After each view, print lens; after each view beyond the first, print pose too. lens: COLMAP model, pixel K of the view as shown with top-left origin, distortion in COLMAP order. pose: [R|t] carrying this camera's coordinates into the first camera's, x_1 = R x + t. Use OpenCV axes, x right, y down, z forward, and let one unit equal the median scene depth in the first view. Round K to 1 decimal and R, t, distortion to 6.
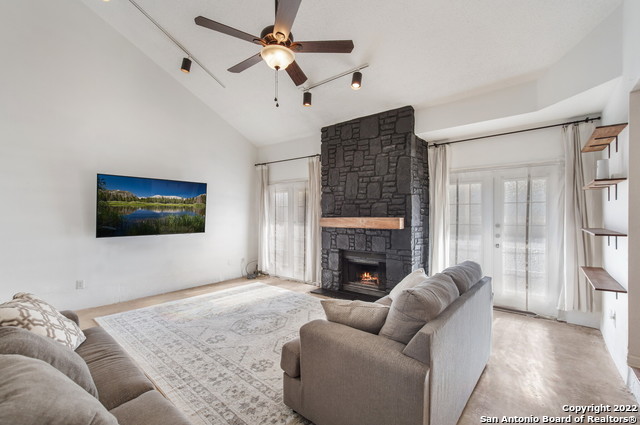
lens RADIAL K [[277.7, 0, 319.8], [0, 277.7, 212.6], [0, 0, 1]] dist [-0.004309, -0.000159]
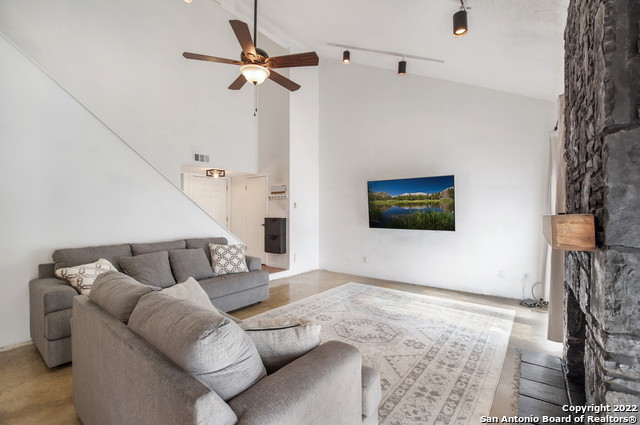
lens RADIAL K [[277.7, 0, 319.7], [0, 277.7, 212.4], [0, 0, 1]] dist [-0.004309, -0.000159]
pose [[0.051686, -0.001309, -0.998663, 0.527837], [0.007391, 0.999972, -0.000928, 0.012259], [0.998636, -0.007333, 0.051694, 0.626943]]
